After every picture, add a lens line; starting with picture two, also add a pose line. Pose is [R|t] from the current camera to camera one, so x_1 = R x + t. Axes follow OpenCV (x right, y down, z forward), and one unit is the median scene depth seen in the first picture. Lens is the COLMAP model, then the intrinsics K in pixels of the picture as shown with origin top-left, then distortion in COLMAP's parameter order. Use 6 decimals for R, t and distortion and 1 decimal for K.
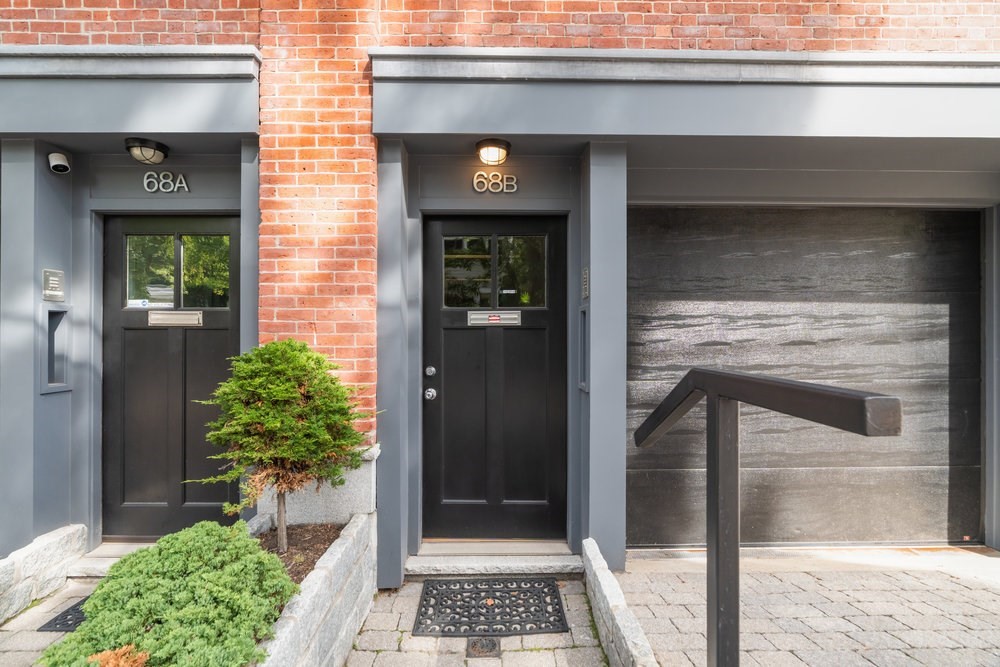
lens RADIAL K [[460.3, 0, 498.4], [0, 460.3, 329.2], [0, 0, 1]] dist [-0.002546, 0.000928]
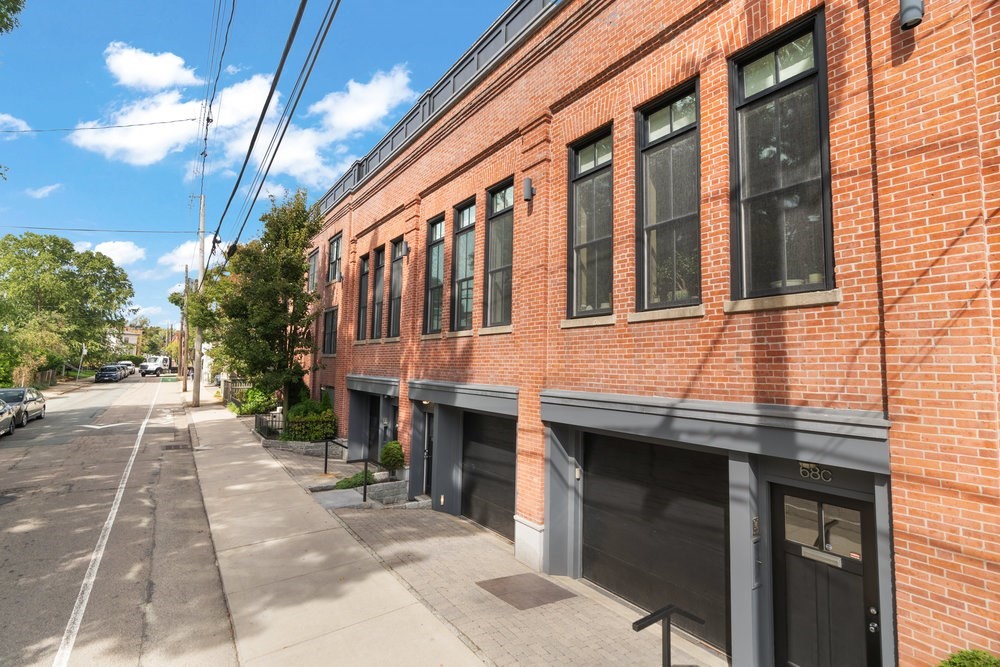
lens RADIAL K [[456.6, 0, 497.1], [0, 456.6, 334.0], [0, 0, 1]] dist [-0.002919, 0.000125]
pose [[0.574977, -0.046494, -0.816848, 3.735426], [-0.016223, 0.997540, -0.068198, -0.711189], [0.818009, 0.052464, 0.572808, -0.871914]]
